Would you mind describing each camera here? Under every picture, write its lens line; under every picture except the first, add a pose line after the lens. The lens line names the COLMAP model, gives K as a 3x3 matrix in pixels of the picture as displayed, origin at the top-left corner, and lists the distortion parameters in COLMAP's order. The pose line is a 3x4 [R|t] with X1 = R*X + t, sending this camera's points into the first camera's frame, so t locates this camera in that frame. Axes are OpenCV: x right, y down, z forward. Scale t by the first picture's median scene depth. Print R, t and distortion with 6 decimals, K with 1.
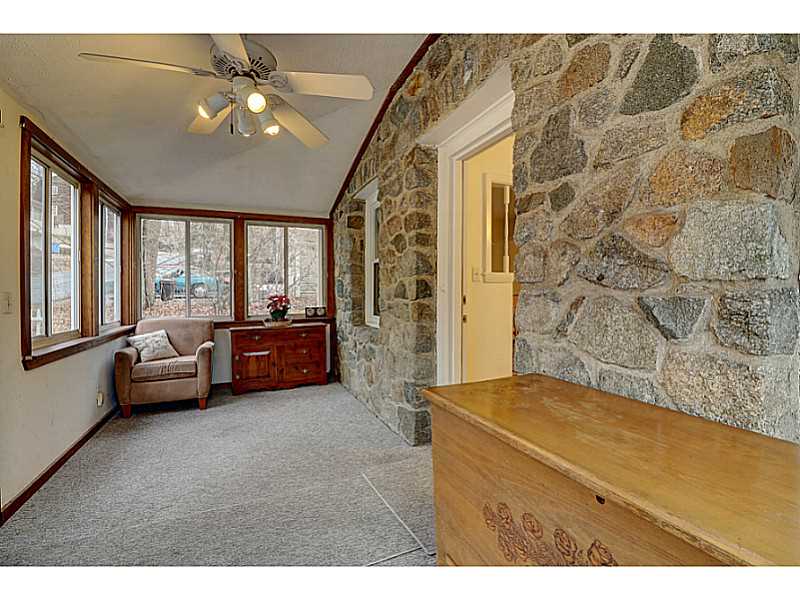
lens RADIAL K [[367.5, 0, 396.9], [0, 367.5, 297.1], [0, 0, 1]] dist [-0.020490, -0.004629]
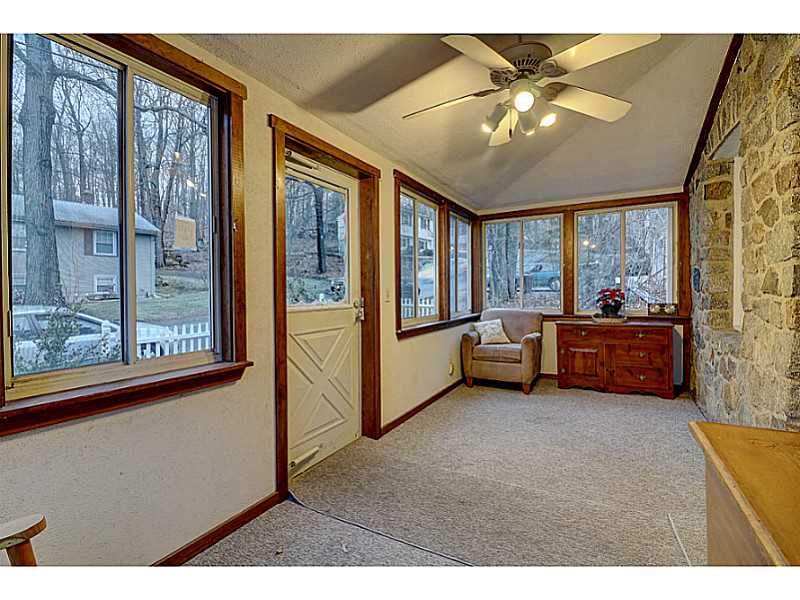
lens RADIAL K [[367.5, 0, 393.7], [0, 367.5, 297.3], [0, 0, 1]] dist [-0.020490, -0.004629]
pose [[0.592652, 0.017842, -0.805261, 0.097456], [-0.001598, 0.999779, 0.020976, -0.002053], [0.805457, -0.011144, 0.592549, 0.038623]]
